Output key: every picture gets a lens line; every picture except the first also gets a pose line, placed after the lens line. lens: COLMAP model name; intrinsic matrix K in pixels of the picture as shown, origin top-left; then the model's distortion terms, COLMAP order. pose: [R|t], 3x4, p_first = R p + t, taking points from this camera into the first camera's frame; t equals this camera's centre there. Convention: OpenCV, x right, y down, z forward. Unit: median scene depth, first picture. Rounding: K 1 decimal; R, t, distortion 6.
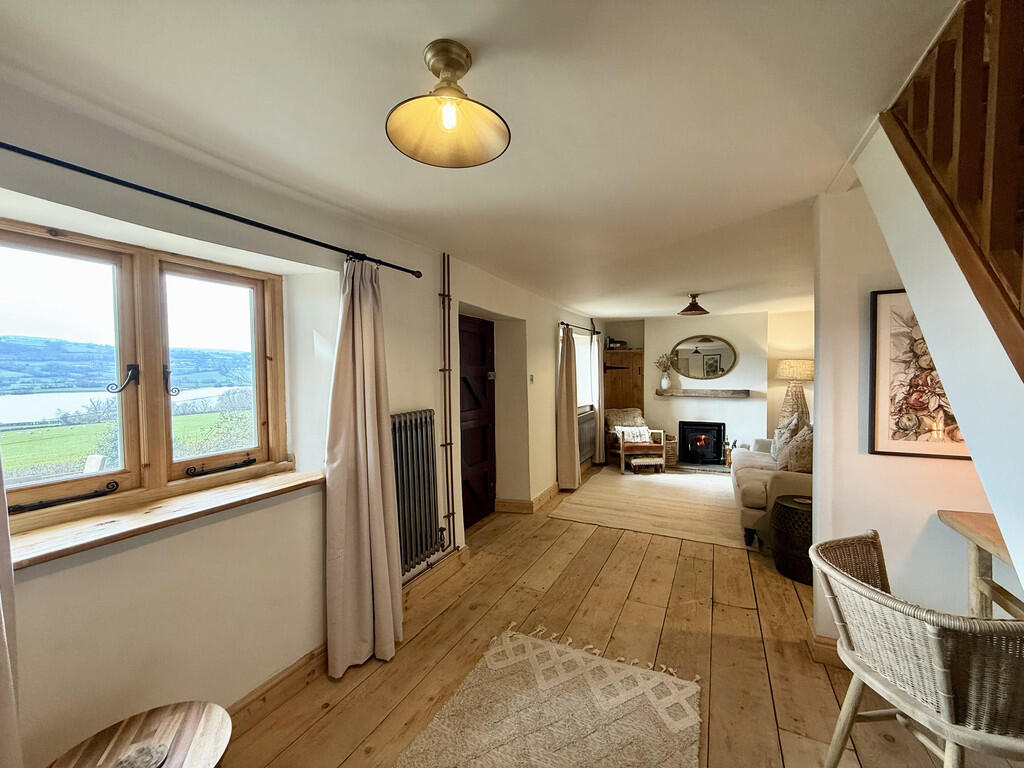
lens RADIAL K [[409.1, 0, 512.4], [0, 409.1, 385.1], [0, 0, 1]] dist [-0.001133, 0.000378]
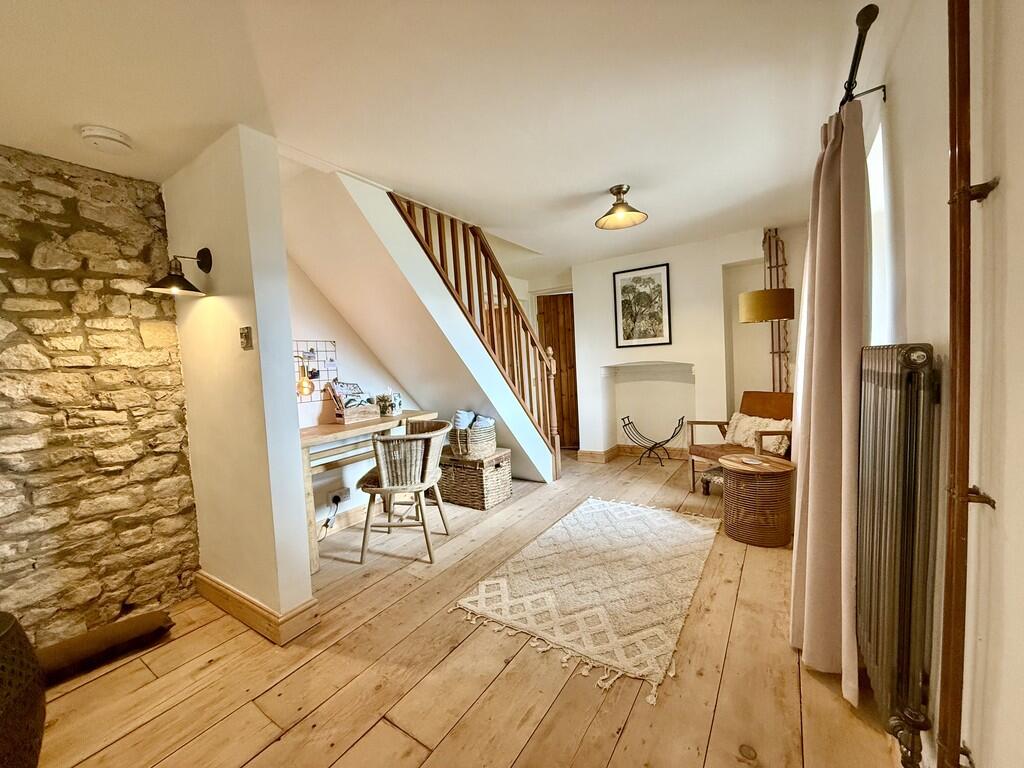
lens RADIAL K [[409.1, 0, 509.2], [0, 409.1, 382.9], [0, 0, 1]] dist [-0.001133, 0.000378]
pose [[-0.989439, 0.059835, 0.132027, 0.042710], [0.070834, 0.994255, 0.080246, 0.019152], [-0.126467, 0.088751, -0.987993, 0.653096]]
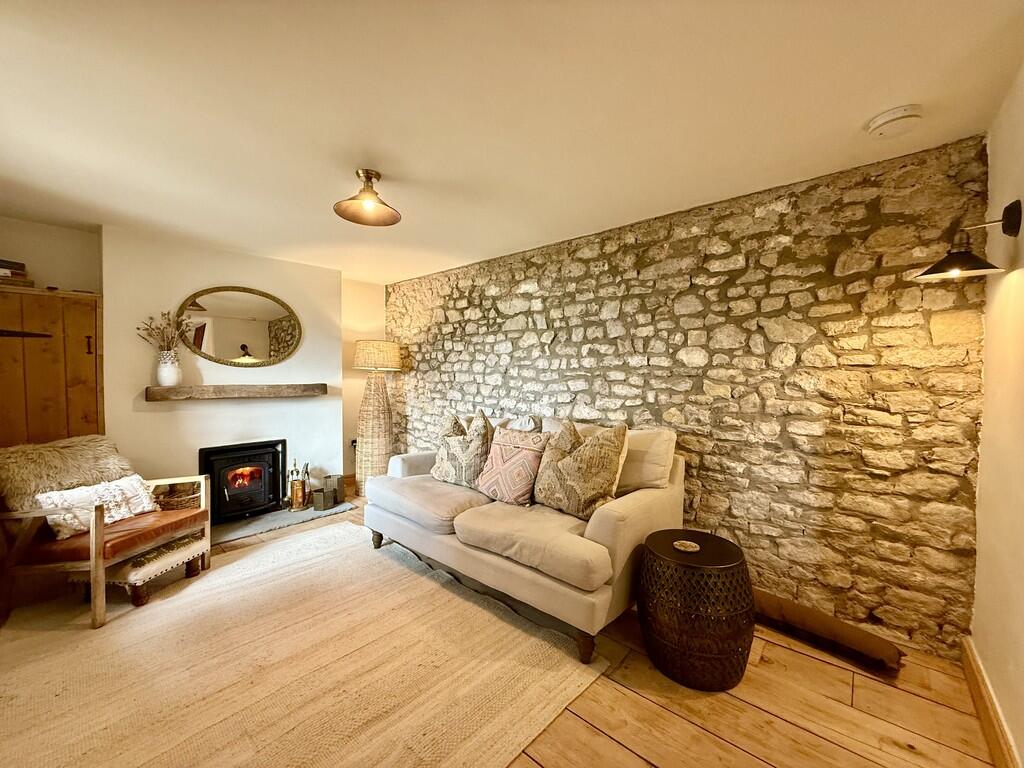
lens RADIAL K [[409.1, 0, 512.1], [0, 409.1, 382.8], [0, 0, 1]] dist [-0.001133, 0.000378]
pose [[0.262428, -0.012997, 0.964864, 0.024674], [0.023131, 0.999707, 0.007175, 0.012983], [-0.964674, 0.020435, 0.262652, 0.552554]]
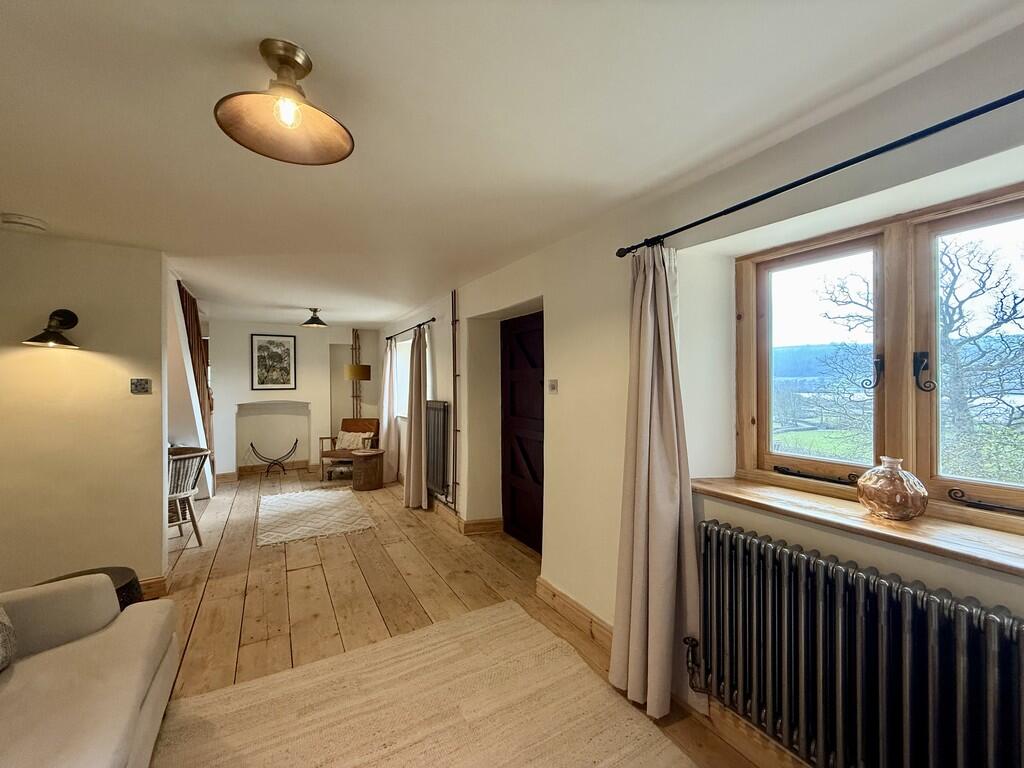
lens RADIAL K [[409.1, 0, 509.5], [0, 409.1, 383.3], [0, 0, 1]] dist [-0.001133, 0.000378]
pose [[-0.548089, 0.018763, -0.836210, 0.445515], [-0.013312, 0.999426, 0.031151, -0.028004], [0.836314, 0.028205, -0.547524, 0.961378]]
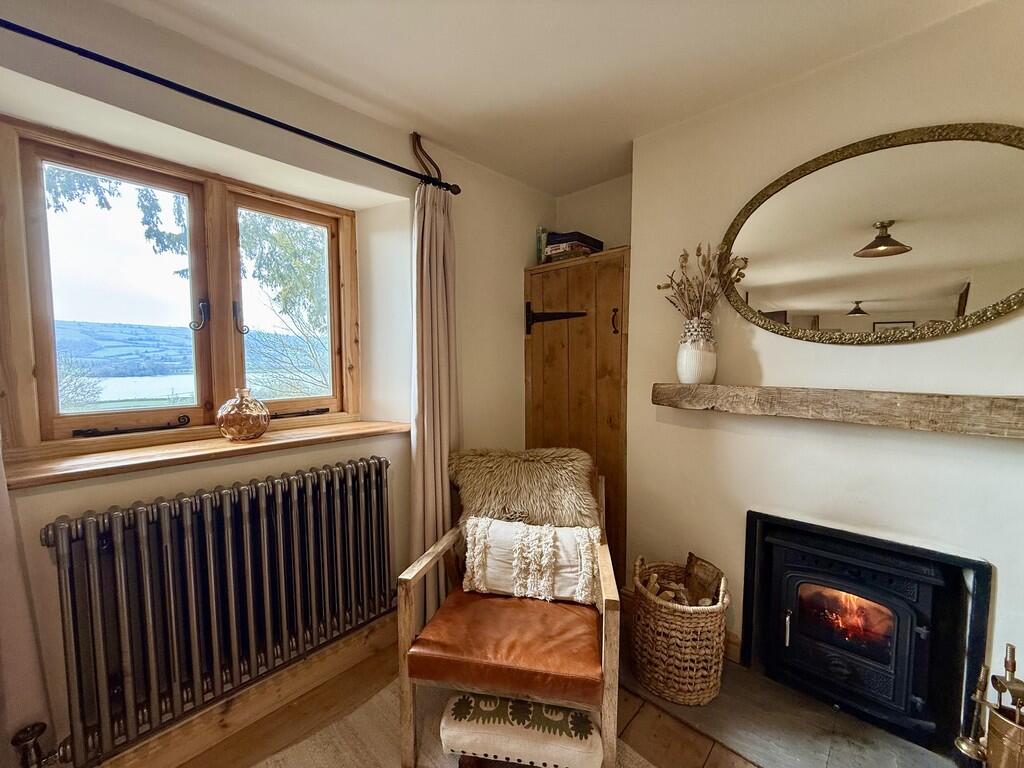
lens RADIAL K [[409.1, 0, 510.4], [0, 409.1, 383.9], [0, 0, 1]] dist [-0.001133, 0.000378]
pose [[0.958537, 0.027011, -0.283684, 0.377746], [-0.019640, 0.999392, 0.028794, 0.005270], [0.284290, -0.022028, 0.958485, 0.804249]]
